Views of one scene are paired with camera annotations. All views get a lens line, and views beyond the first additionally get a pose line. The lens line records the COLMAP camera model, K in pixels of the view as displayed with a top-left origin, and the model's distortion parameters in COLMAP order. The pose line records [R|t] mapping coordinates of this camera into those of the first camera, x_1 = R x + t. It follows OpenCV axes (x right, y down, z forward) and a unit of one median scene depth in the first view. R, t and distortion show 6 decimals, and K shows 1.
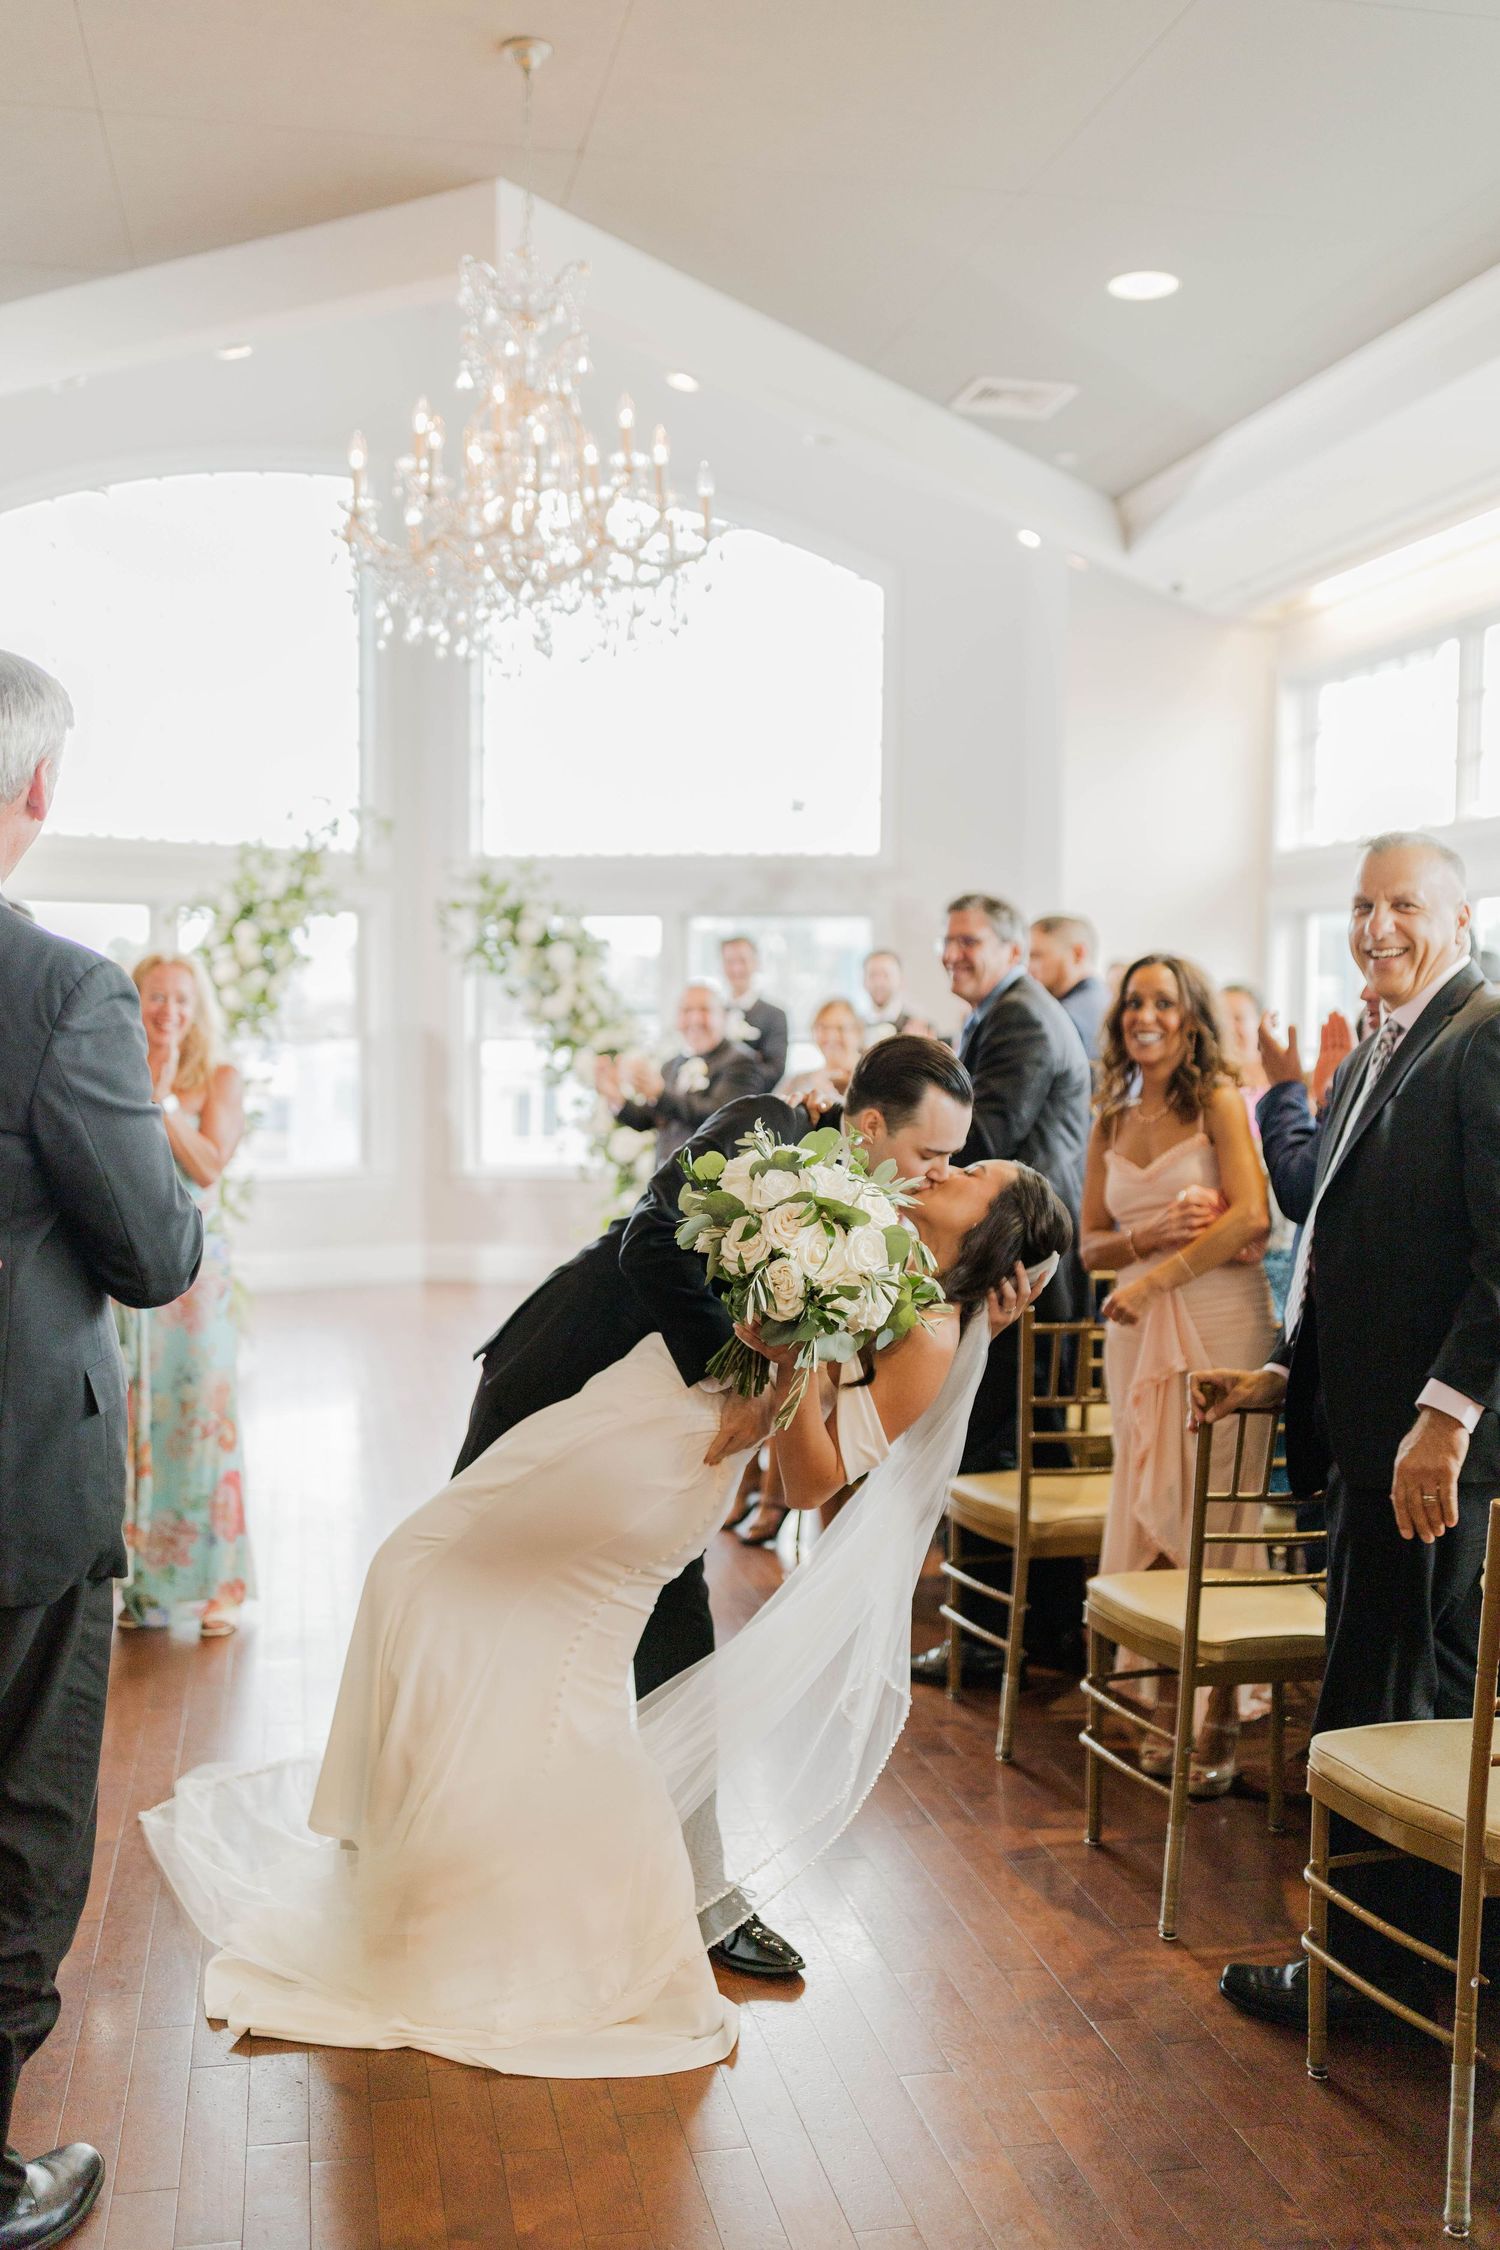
lens RADIAL K [[2146.5, 0, 738.5], [0, 2146.5, 1117.1], [0, 0, 1]] dist [0.007879, 0.000000]
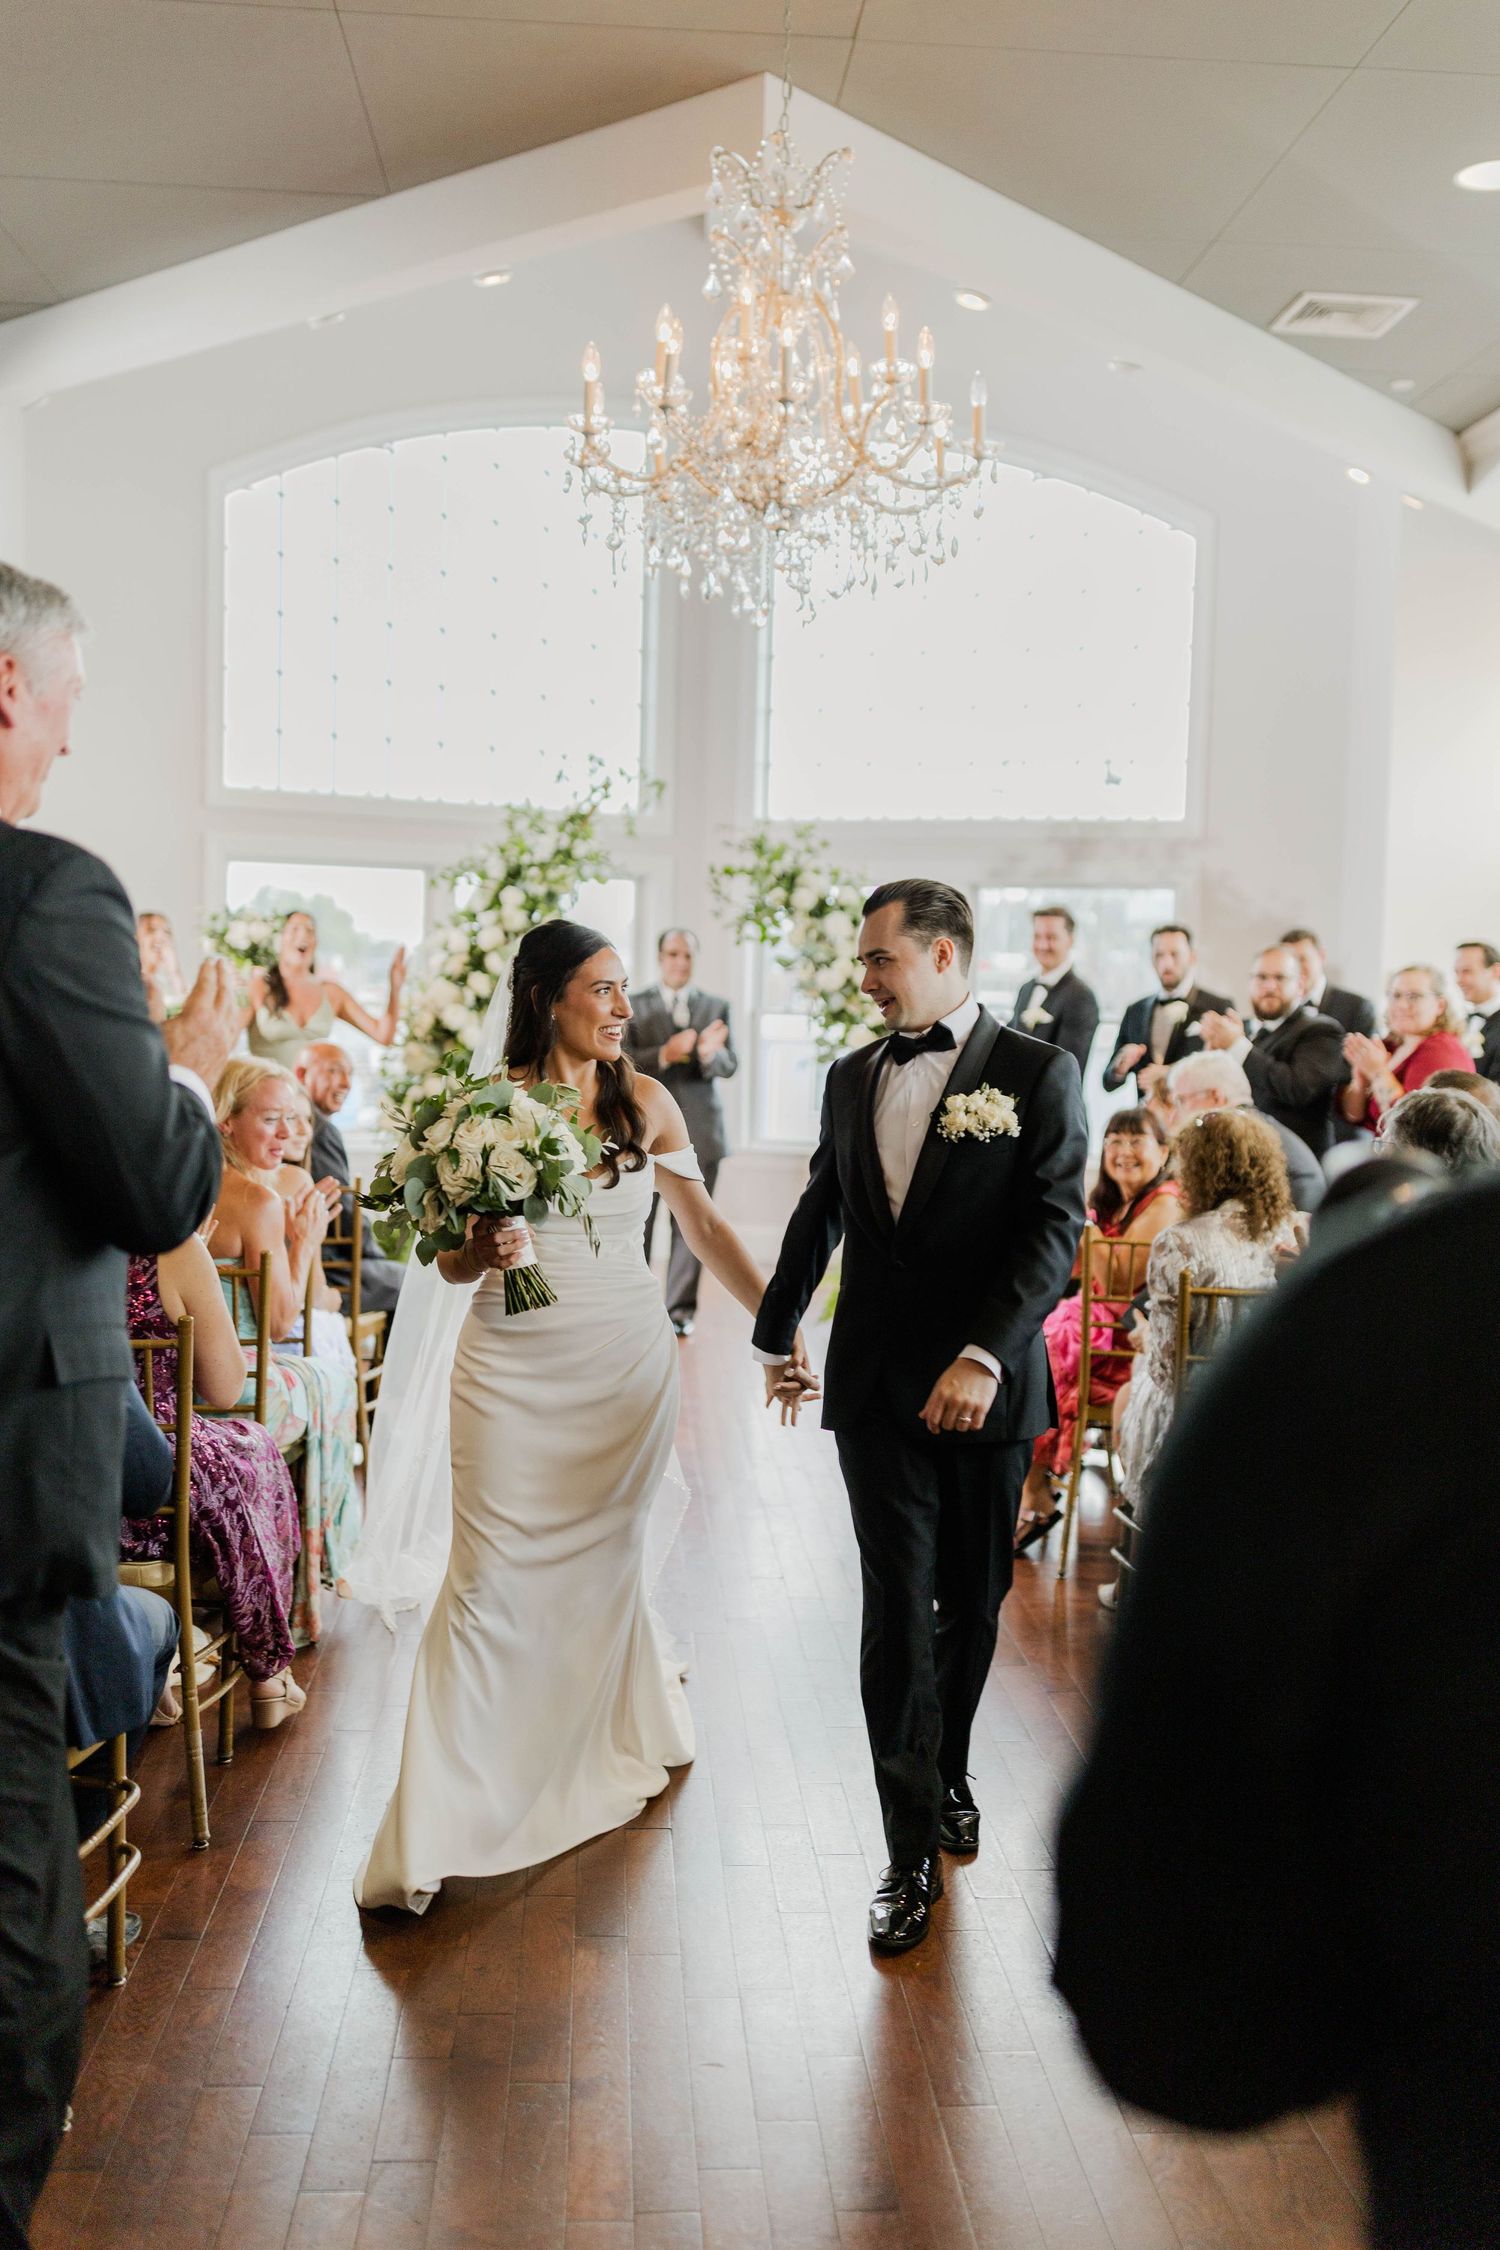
lens RADIAL K [[2146.5, 0, 749.9], [0, 2146.5, 1104.6], [0, 0, 1]] dist [0.007879, 0.000000]
pose [[0.990287, 0.024536, -0.136858, 0.011220], [-0.023629, 0.999687, 0.008250, -0.003081], [0.137018, -0.004937, 0.990556, 0.057194]]
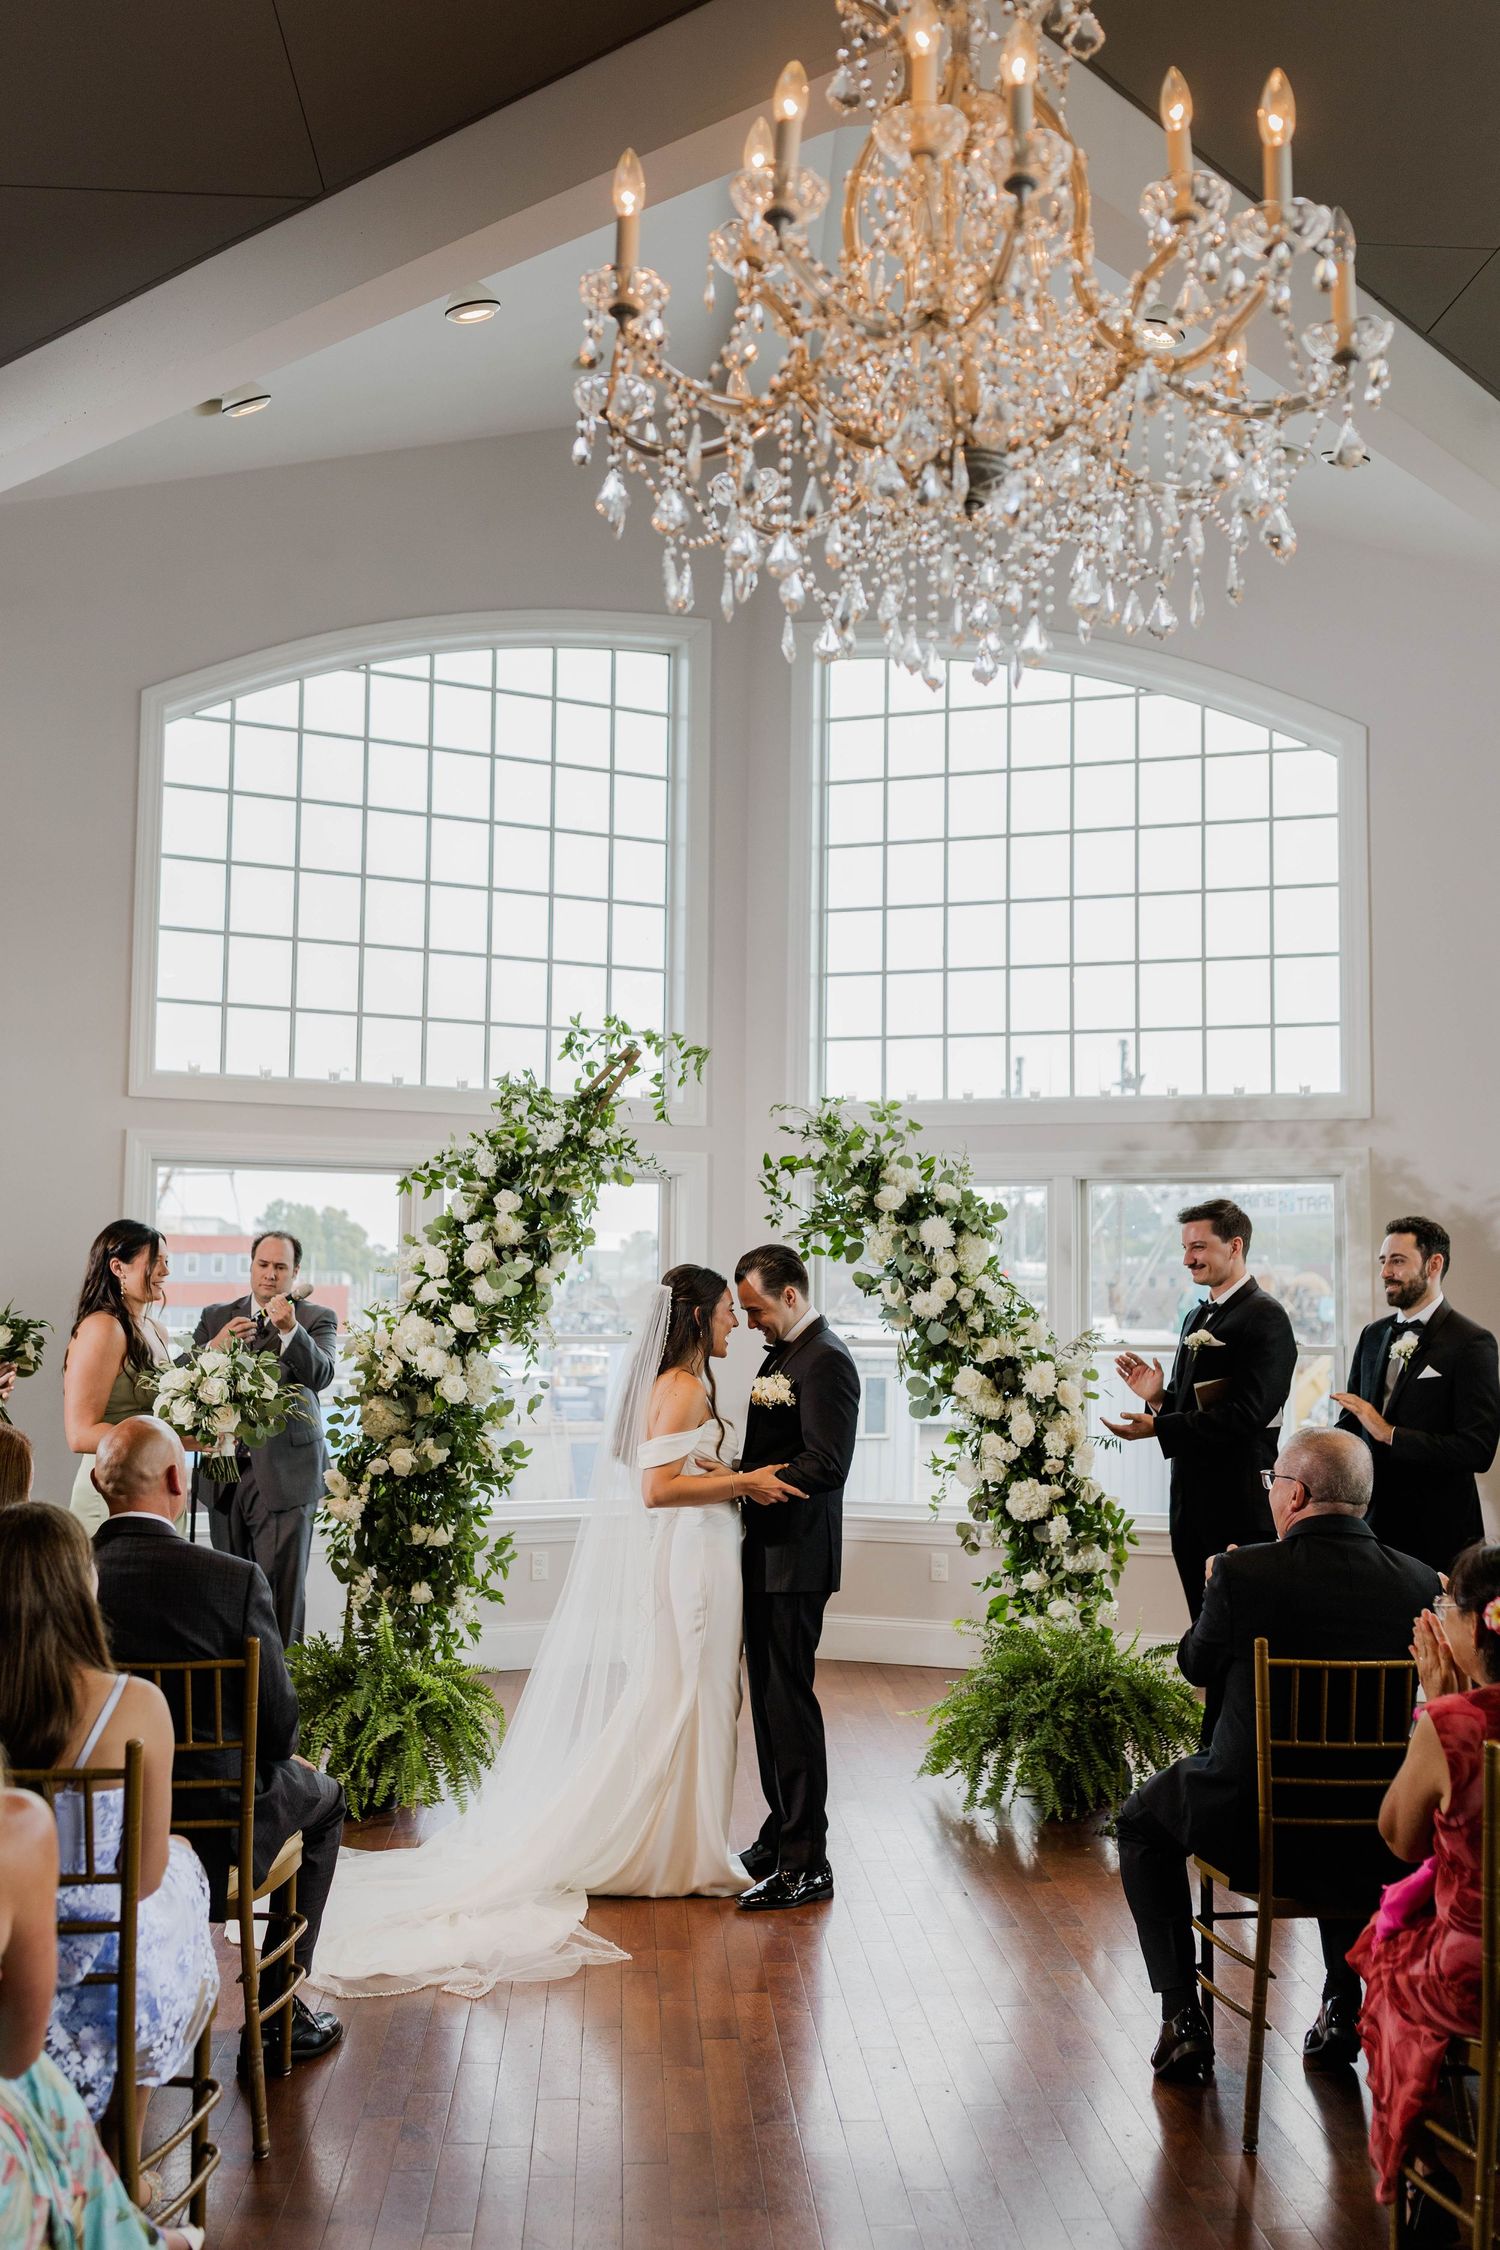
lens RADIAL K [[2146.5, 0, 749.5], [0, 2146.5, 1112.3], [0, 0, 1]] dist [0.007879, 0.000000]
pose [[0.989703, -0.010260, -0.142769, -0.042258], [-0.008510, 0.991446, -0.130237, -0.021350], [0.142884, 0.130111, 0.981150, 0.287883]]
